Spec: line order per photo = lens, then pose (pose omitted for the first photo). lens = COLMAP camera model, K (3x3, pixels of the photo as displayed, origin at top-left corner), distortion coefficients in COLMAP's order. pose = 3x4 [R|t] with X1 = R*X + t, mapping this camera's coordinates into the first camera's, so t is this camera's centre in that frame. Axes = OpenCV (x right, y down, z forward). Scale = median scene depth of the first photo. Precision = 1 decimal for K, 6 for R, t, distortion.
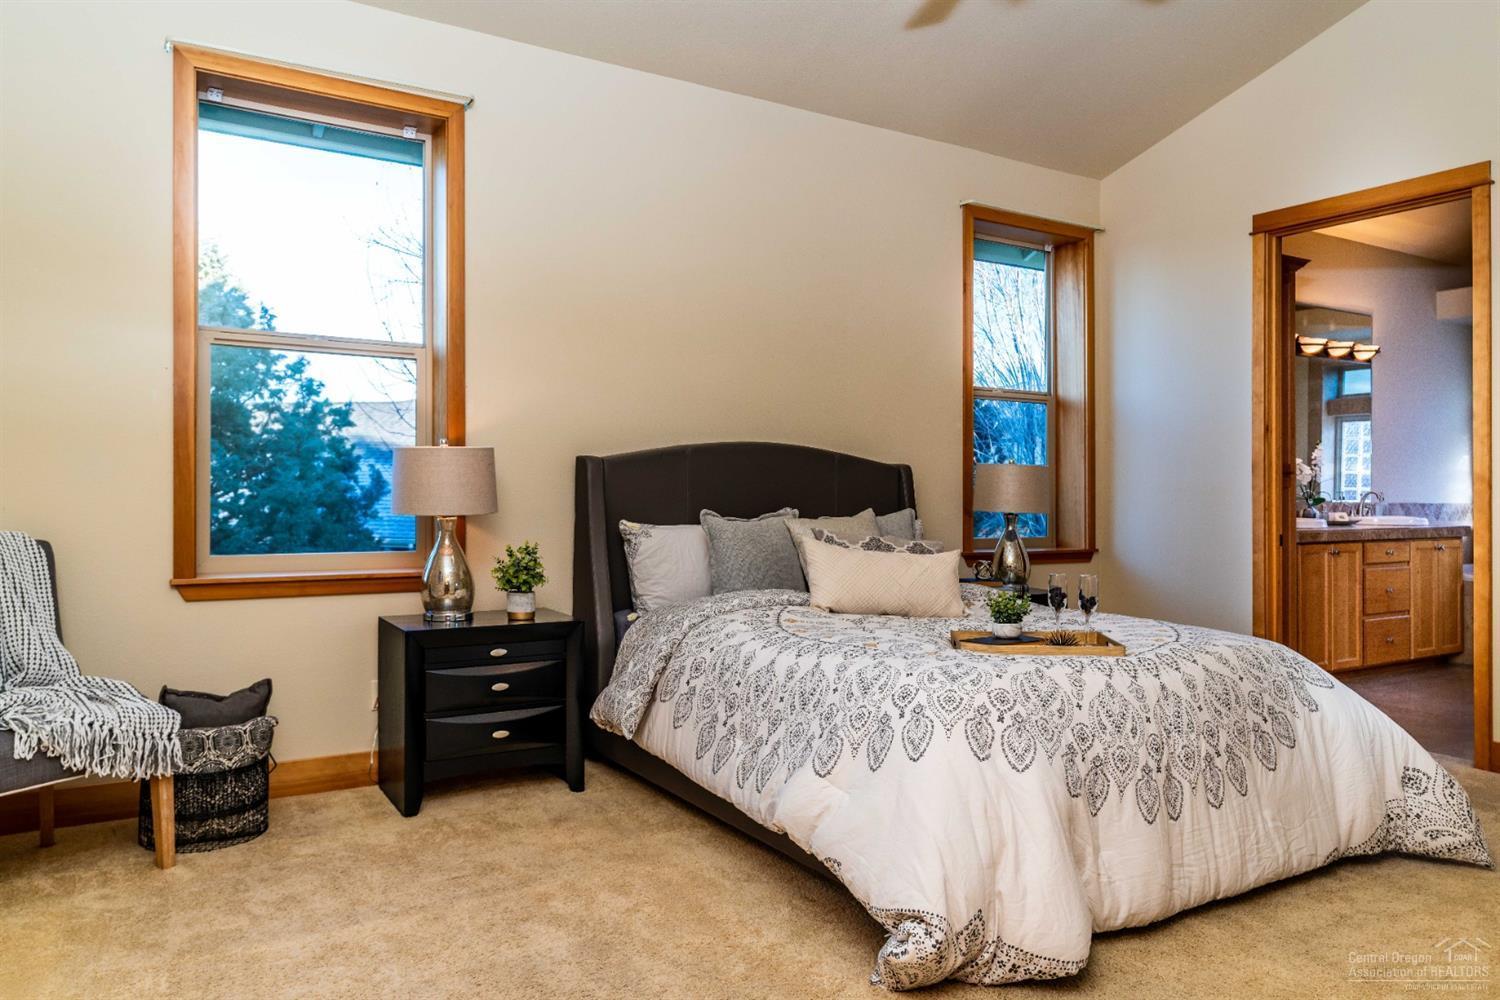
lens RADIAL K [[1073.0, 0, 748.9], [0, 1073.0, 500.4], [0, 0, 1]] dist [0.006977, 0.001581]
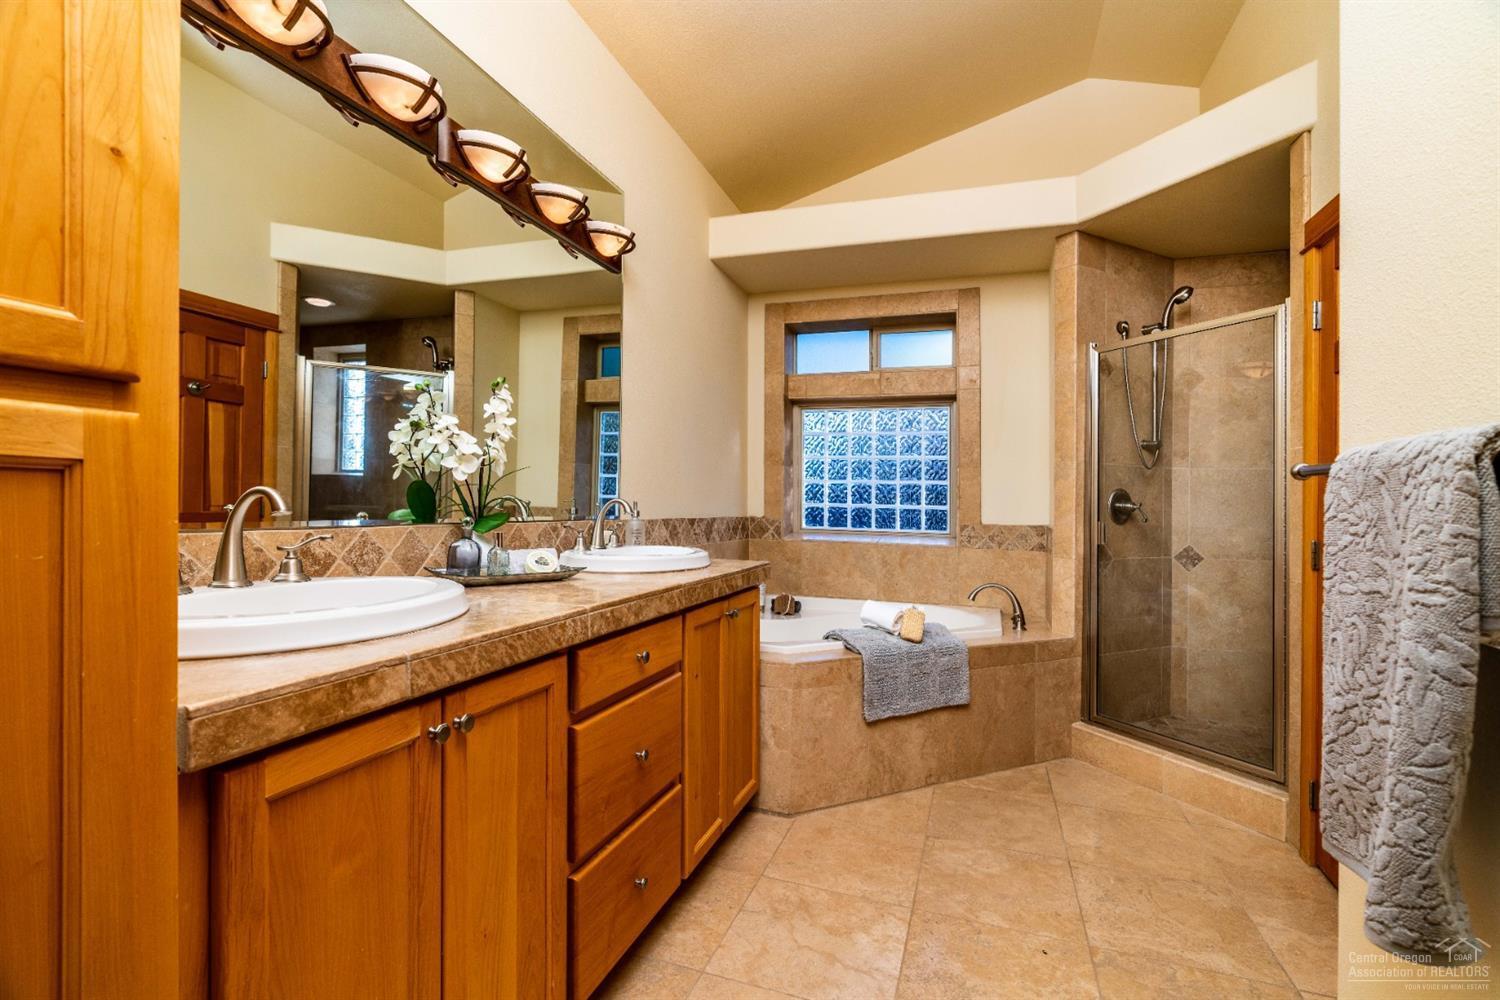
lens RADIAL K [[689.1, 0, 751.1], [0, 689.1, 504.4], [0, 0, 1]] dist [-0.002611, 0.001350]
pose [[0.780822, 0.006702, 0.624718, 0.427711], [-0.004651, 0.999977, -0.004914, -0.004449], [-0.624737, 0.000932, 0.780835, 0.709876]]
